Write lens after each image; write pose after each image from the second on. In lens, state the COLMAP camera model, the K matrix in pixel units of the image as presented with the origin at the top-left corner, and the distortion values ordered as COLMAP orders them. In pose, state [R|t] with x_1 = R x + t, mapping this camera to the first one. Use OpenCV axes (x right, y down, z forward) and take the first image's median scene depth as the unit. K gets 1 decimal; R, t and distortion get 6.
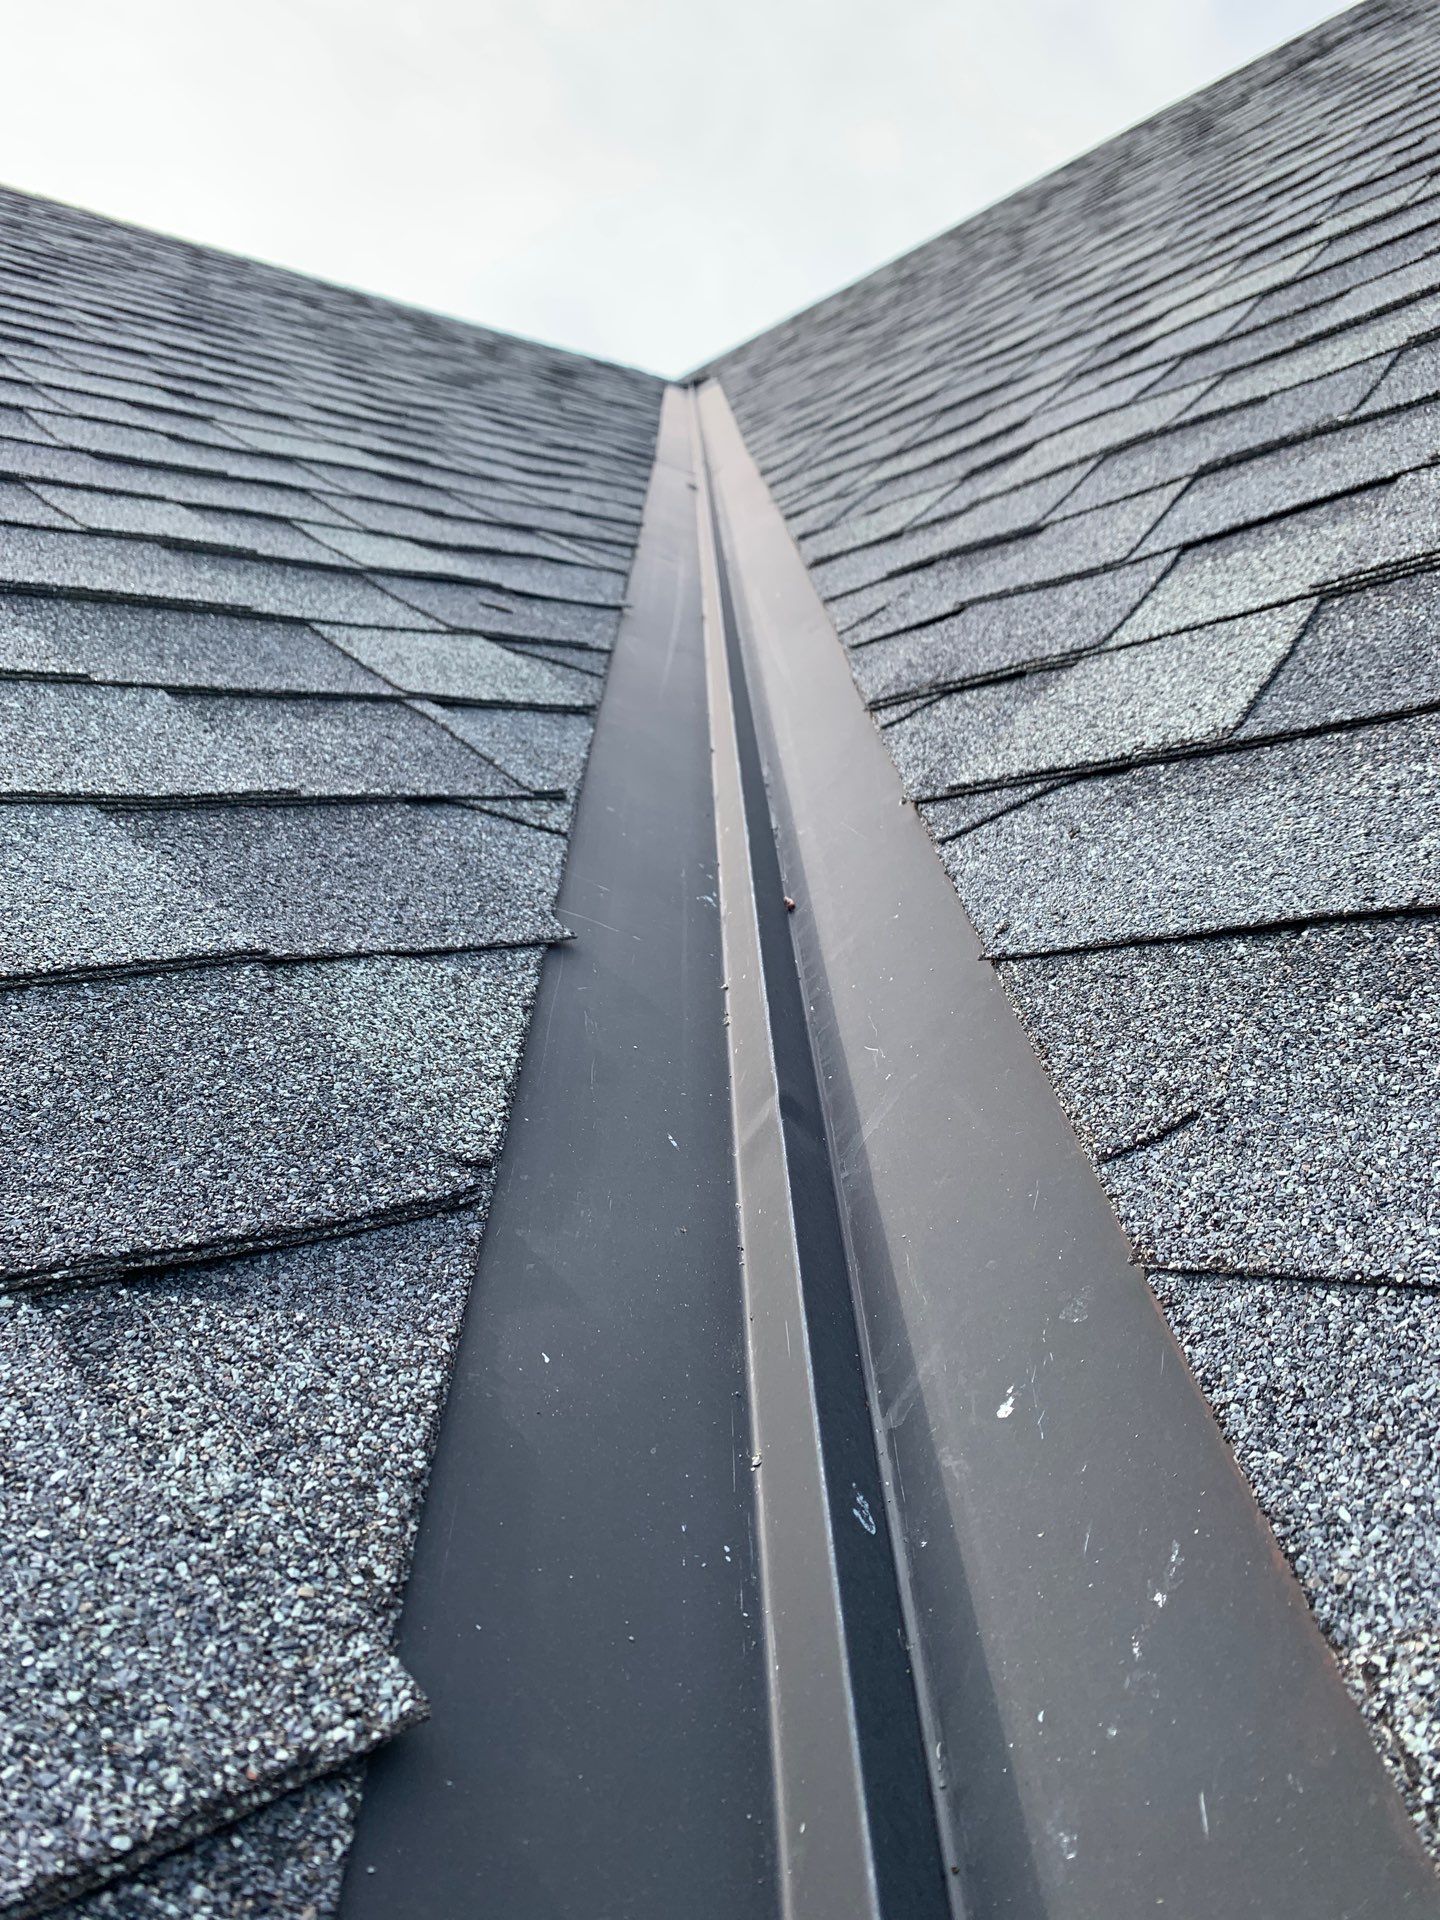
lens RADIAL K [[1486.0, 0, 720.0], [0, 1486.0, 960.0], [0, 0, 1]] dist [0.108145, -0.225801]
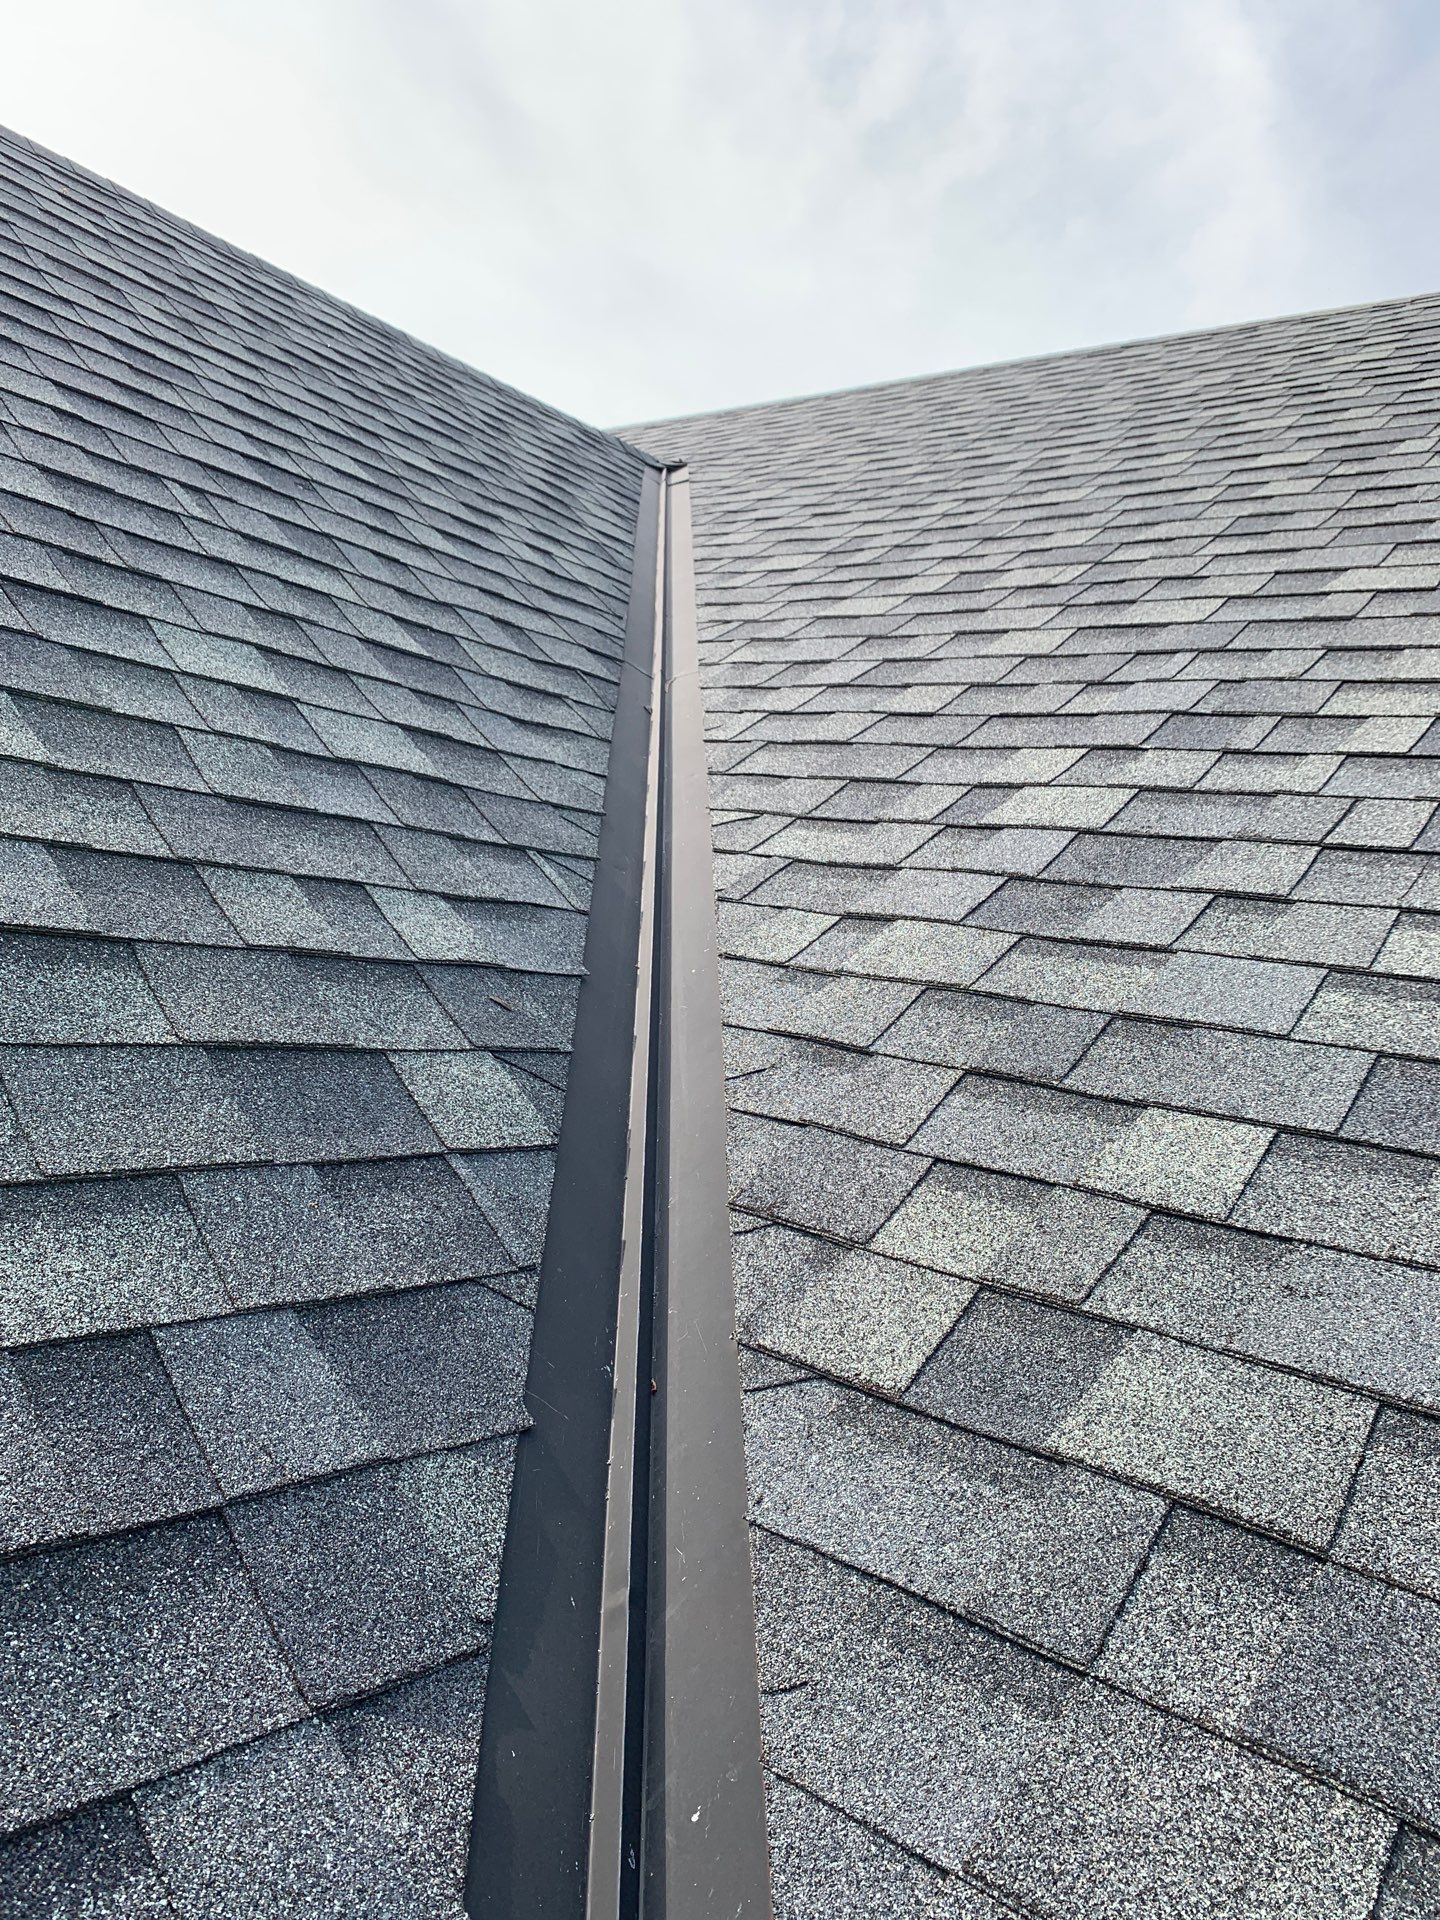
lens RADIAL K [[1485.7, 0, 720.0], [0, 1485.7, 960.0], [0, 0, 1]] dist [0.004392, 0.002998]
pose [[0.967763, 0.224772, 0.113634, -0.156419], [-0.228913, 0.973135, 0.024634, -0.486570], [-0.105044, -0.049852, 0.993217, -0.584397]]
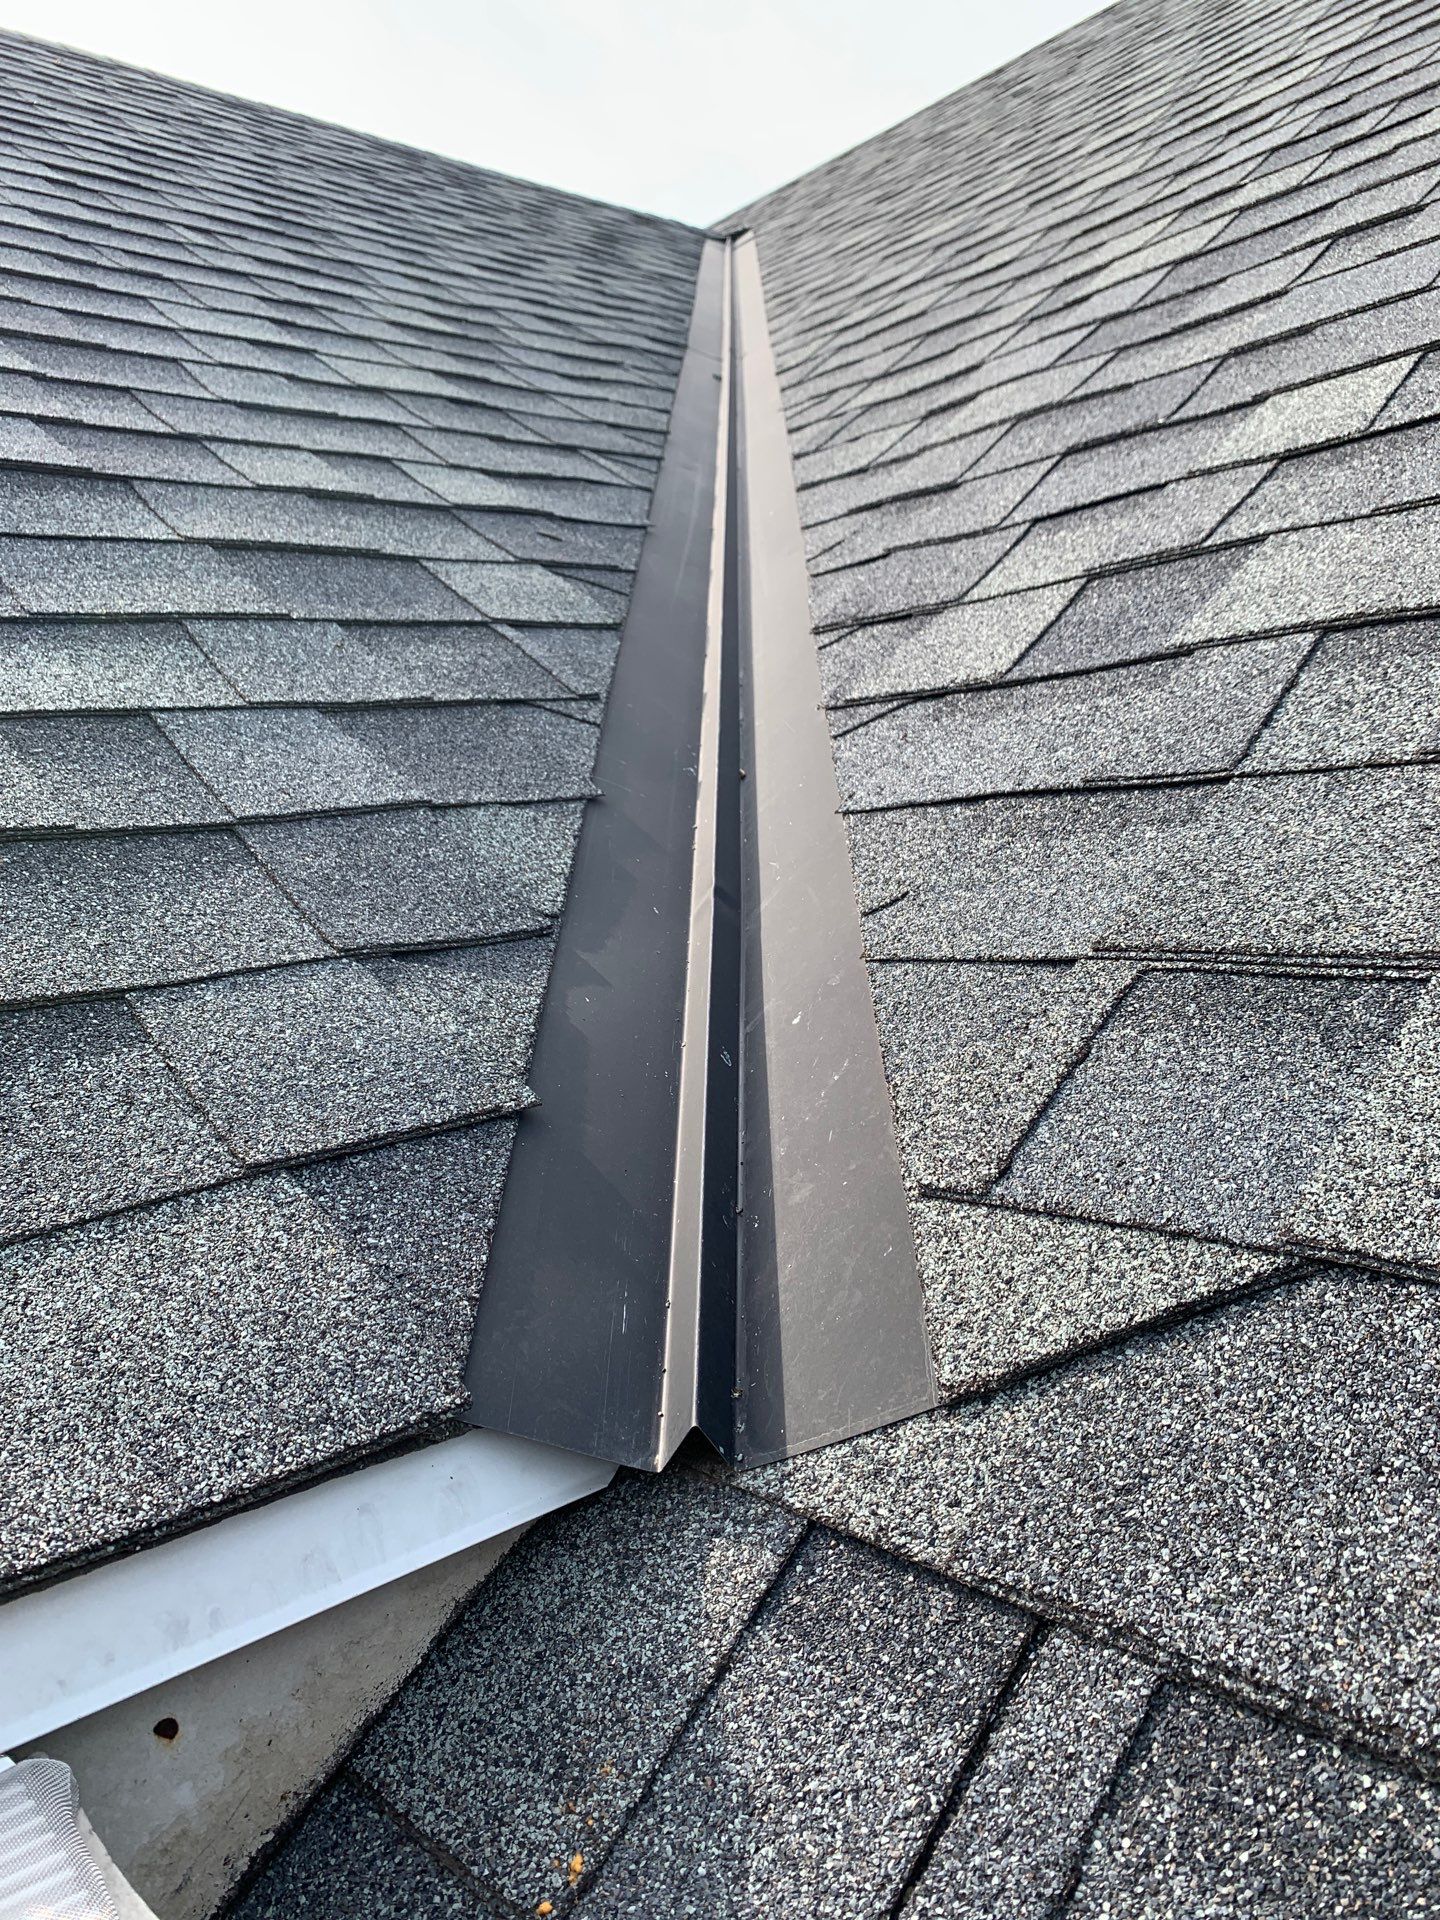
lens RADIAL K [[1486.0, 0, 720.0], [0, 1486.0, 960.0], [0, 0, 1]] dist [0.108145, -0.225801]
pose [[0.999544, 0.018706, -0.023706, 0.053903], [-0.016094, 0.994241, 0.105947, -0.007331], [0.025551, -0.105517, 0.994089, -0.481489]]
